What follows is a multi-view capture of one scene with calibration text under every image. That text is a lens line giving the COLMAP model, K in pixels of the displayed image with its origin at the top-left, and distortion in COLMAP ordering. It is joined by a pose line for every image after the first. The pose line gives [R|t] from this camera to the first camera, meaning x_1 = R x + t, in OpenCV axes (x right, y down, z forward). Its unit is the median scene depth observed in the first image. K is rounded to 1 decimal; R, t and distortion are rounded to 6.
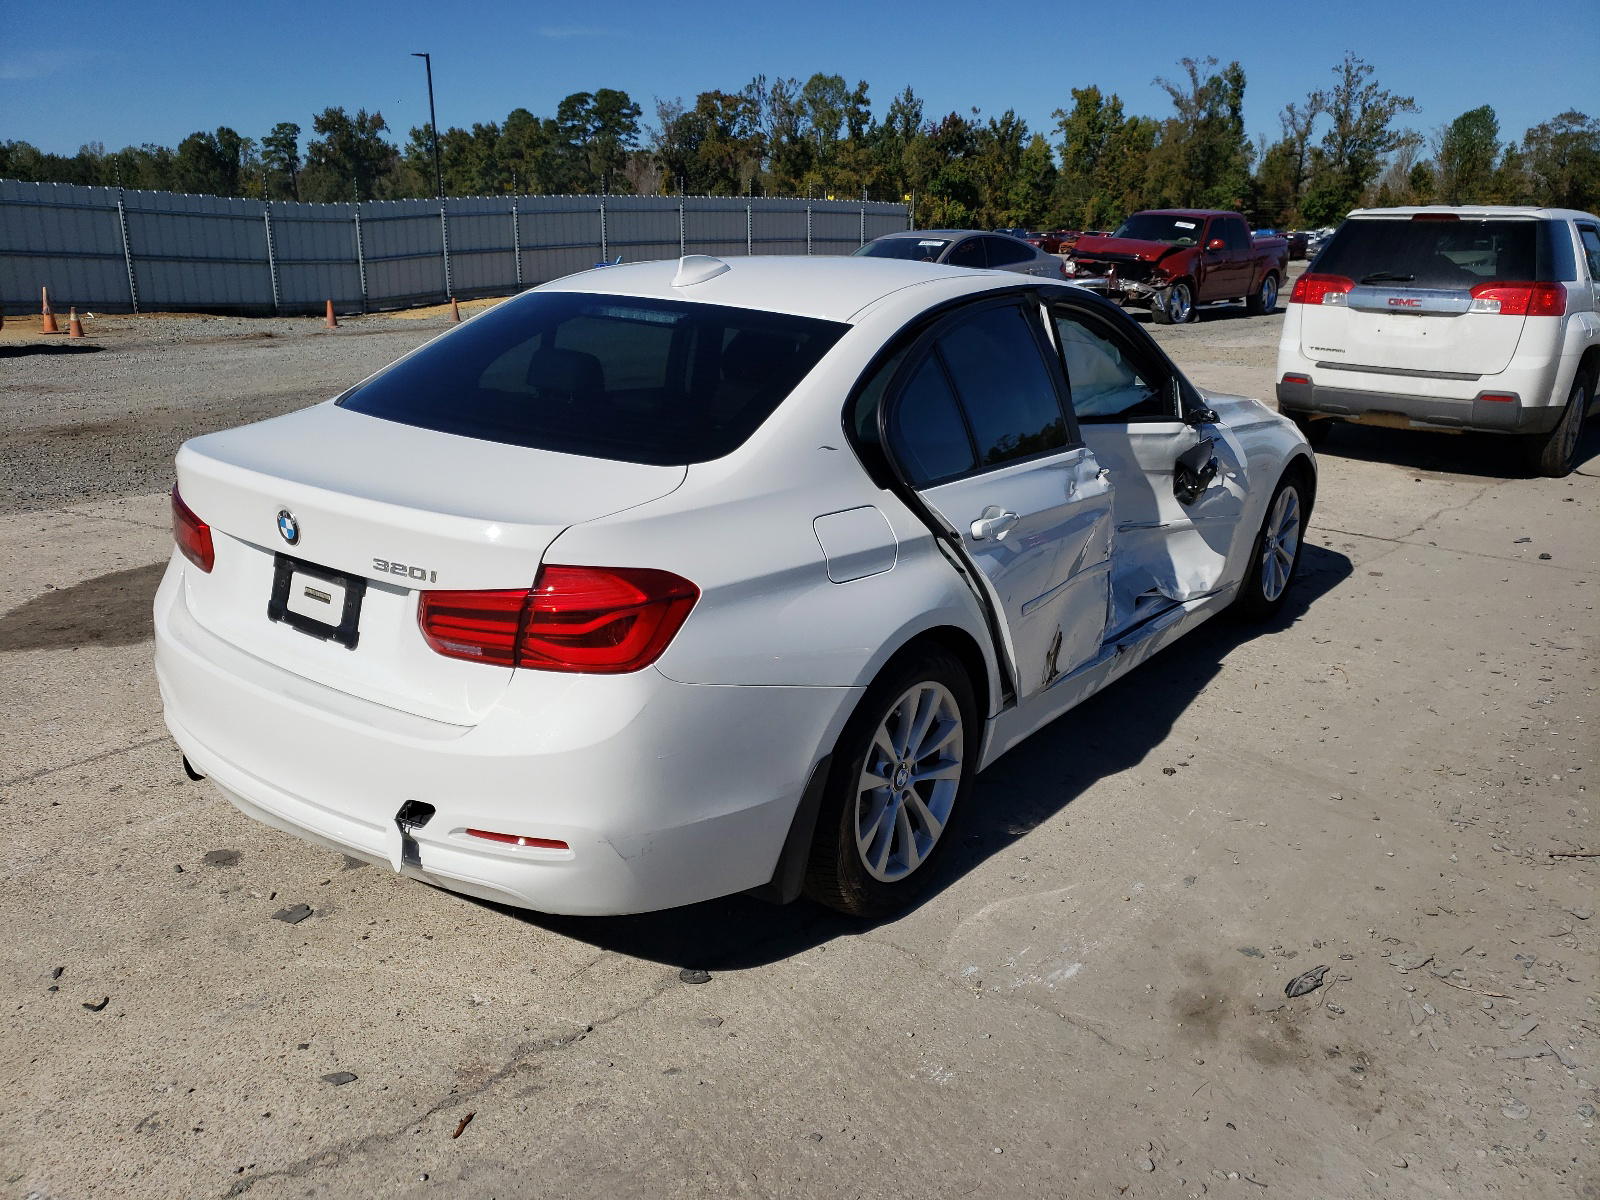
lens RADIAL K [[1277.8, 0, 800.0], [0, 1277.8, 600.0], [0, 0, 1]] dist [0.005073, 0.042230]
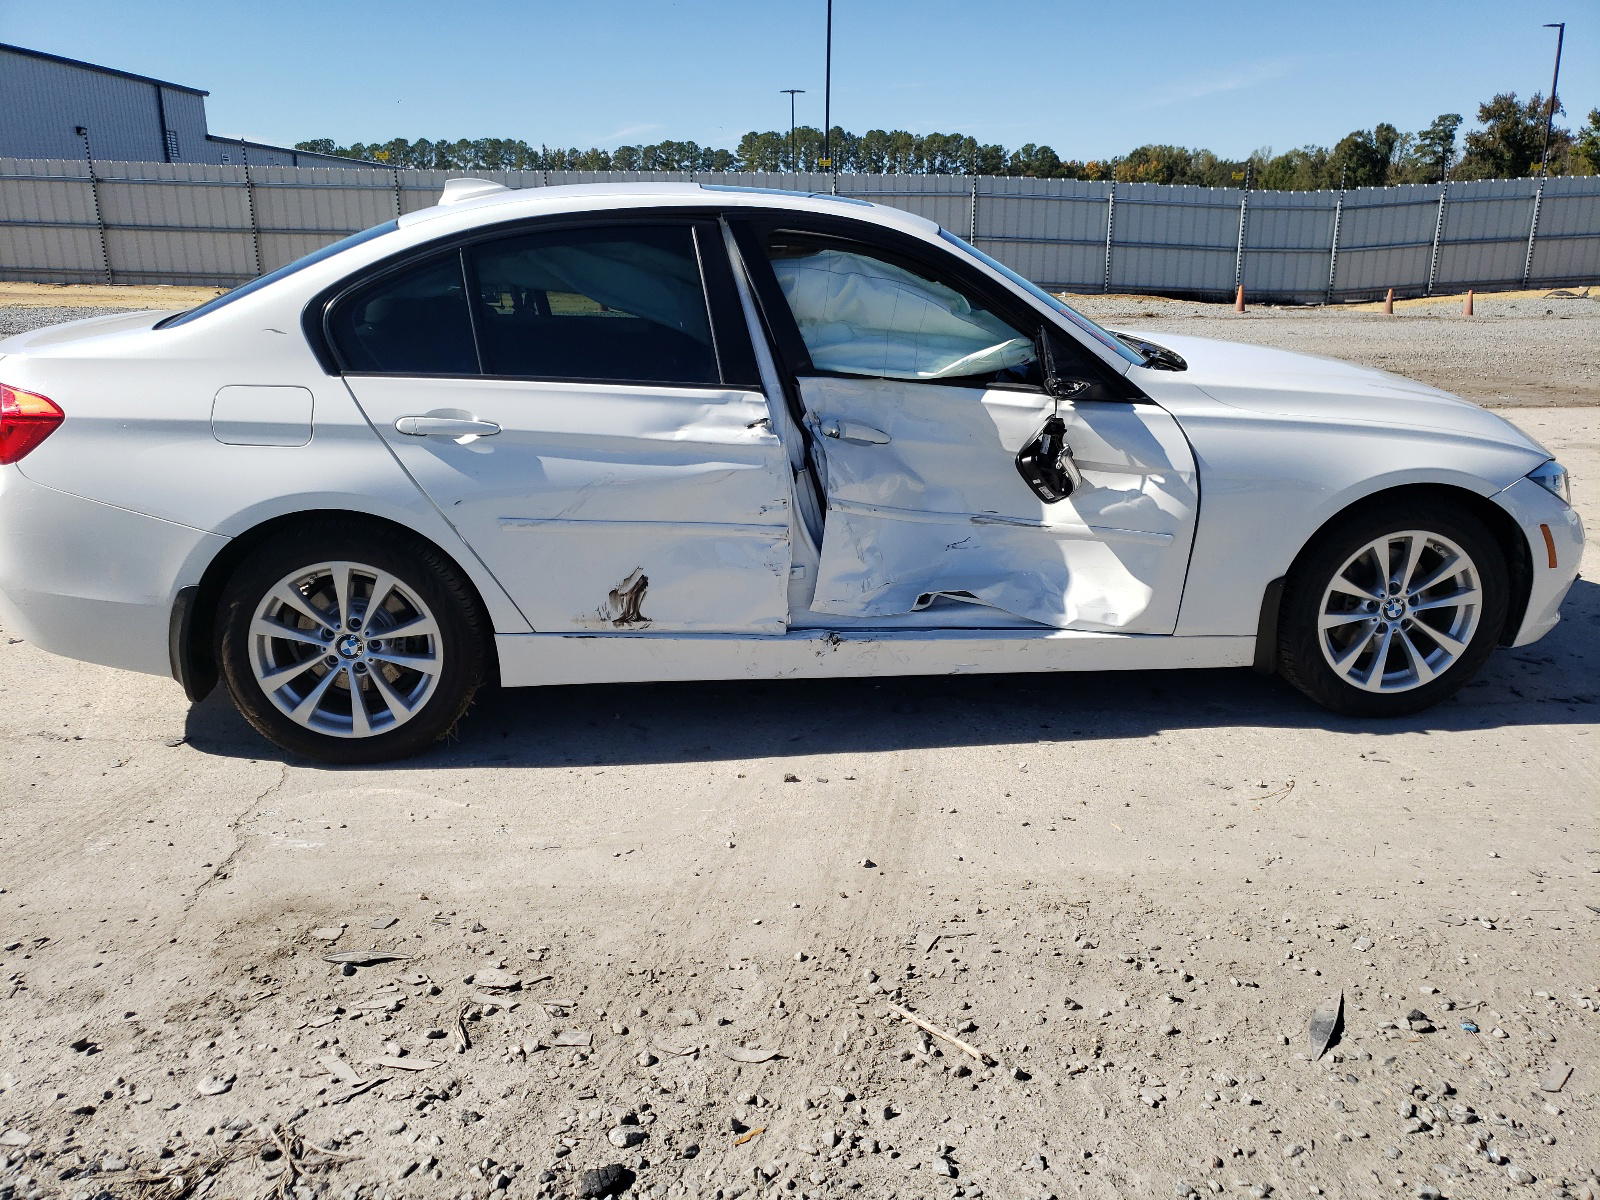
lens RADIAL K [[1277.8, 0, 800.0], [0, 1277.8, 600.0], [0, 0, 1]] dist [0.005073, 0.042230]
pose [[0.683375, 0.208892, -0.699544, 0.124244], [-0.208018, 0.974186, 0.087694, -0.008673], [0.699805, 0.085590, 0.709188, 0.056276]]
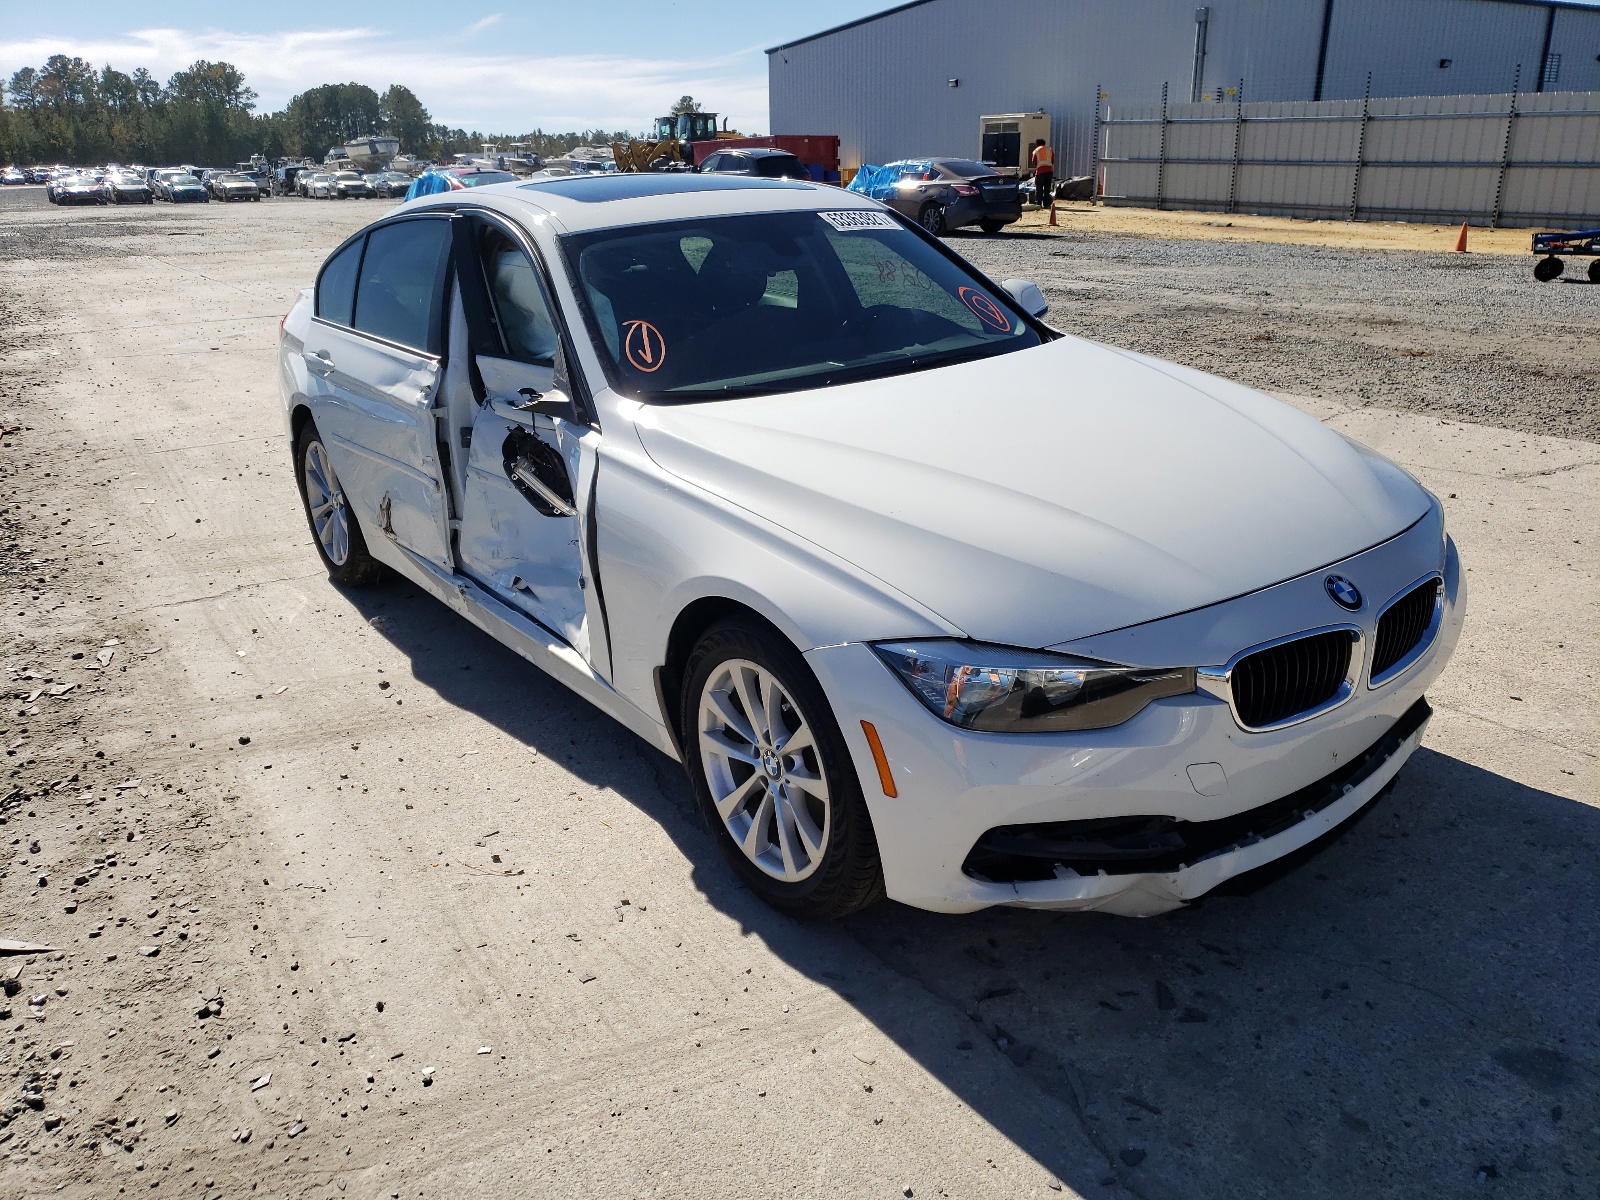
lens RADIAL K [[1277.8, 0, 800.0], [0, 1277.8, 600.0], [0, 0, 1]] dist [0.005073, 0.042230]
pose [[-0.296464, 0.317405, -0.900757, 0.158040], [-0.252259, 0.883638, 0.394398, -0.060439], [0.921127, 0.344149, -0.181898, 0.211853]]
